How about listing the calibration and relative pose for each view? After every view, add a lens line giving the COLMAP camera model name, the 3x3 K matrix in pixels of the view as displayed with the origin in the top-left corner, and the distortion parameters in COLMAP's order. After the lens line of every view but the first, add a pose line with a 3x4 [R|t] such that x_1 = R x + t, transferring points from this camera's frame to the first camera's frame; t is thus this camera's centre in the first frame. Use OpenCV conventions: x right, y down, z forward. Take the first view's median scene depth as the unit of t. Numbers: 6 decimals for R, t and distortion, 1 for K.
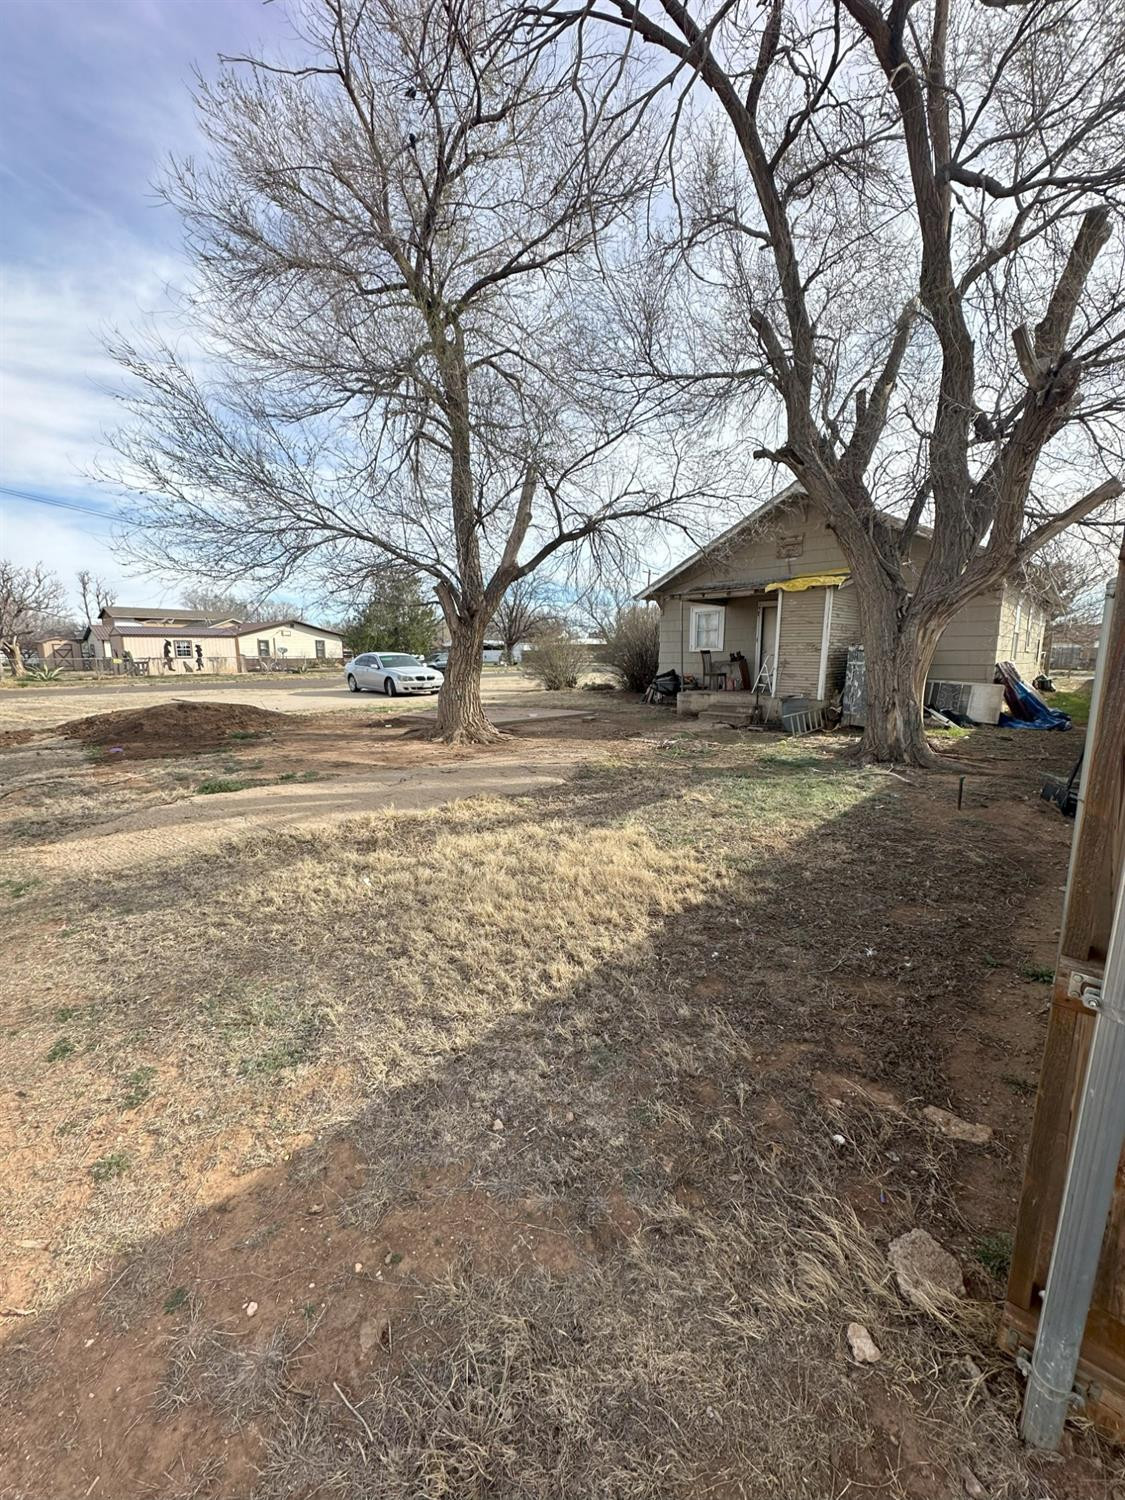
lens RADIAL K [[598.4, 0, 562.5], [0, 598.4, 750.0], [0, 0, 1]] dist [-0.002408, -0.000079]
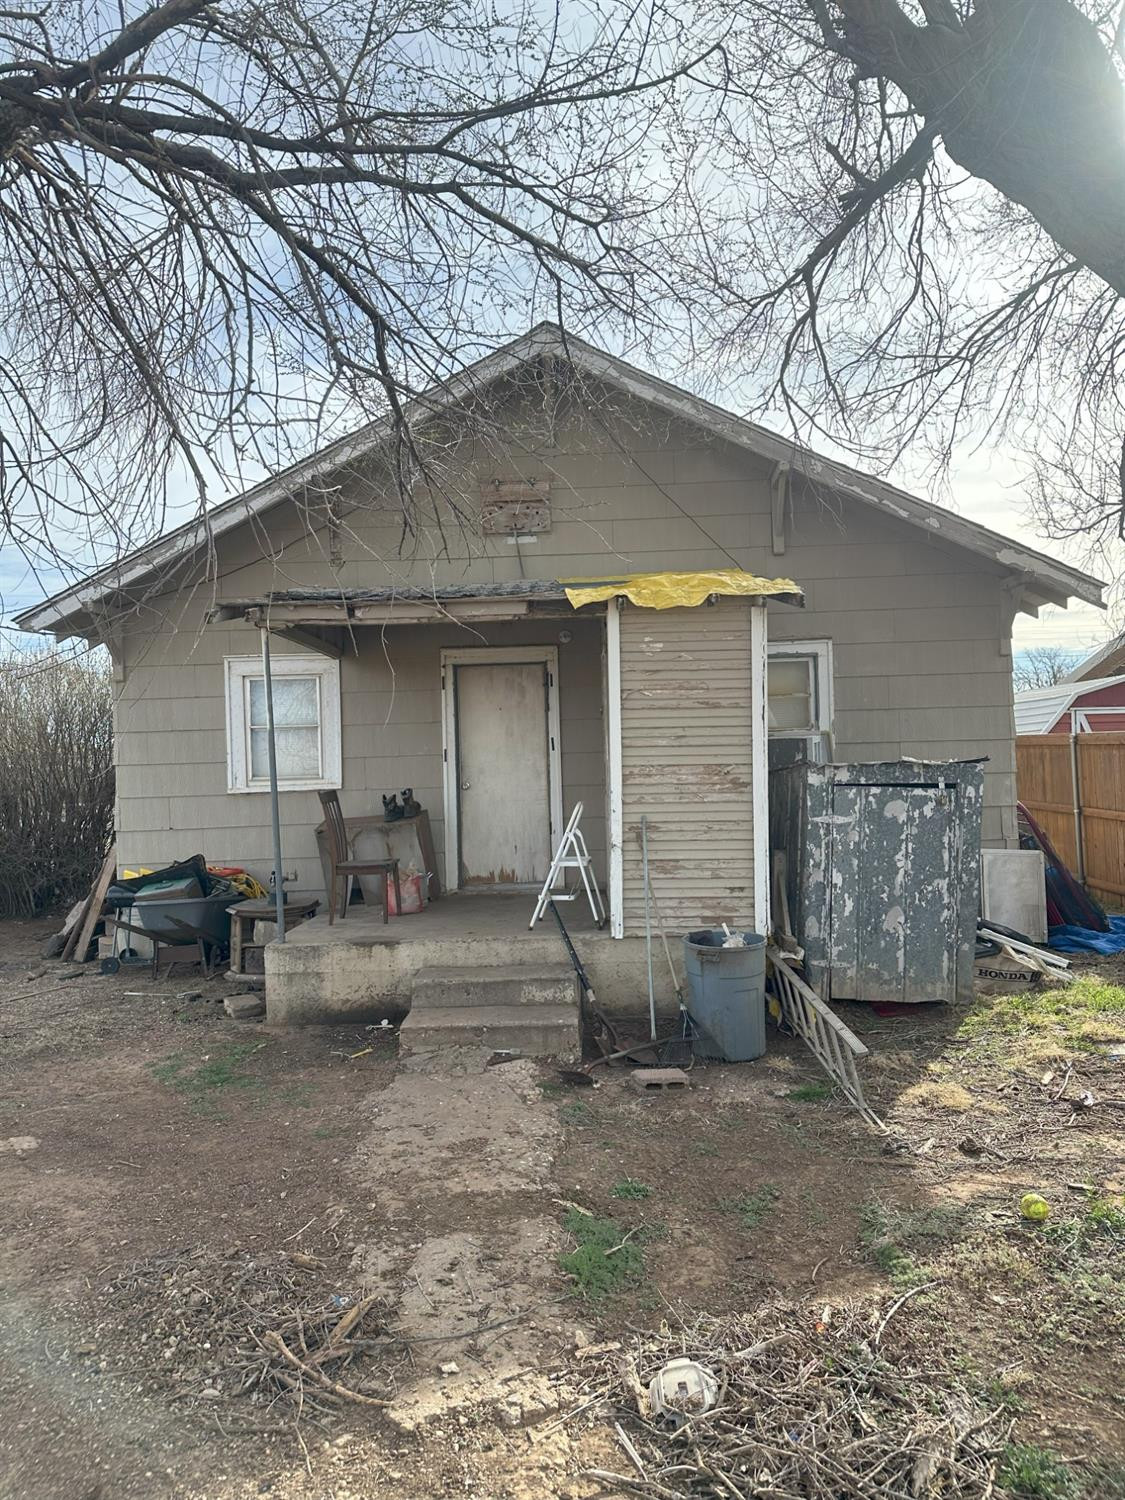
lens RADIAL K [[1038.3, 0, 562.5], [0, 1038.3, 750.0], [0, 0, 1]] dist [0.000061, 0.000198]
pose [[0.760321, -0.009014, 0.649485, -0.016583], [0.125833, 0.983006, -0.133663, -0.097831], [-0.637242, 0.183353, 0.748535, 0.505302]]
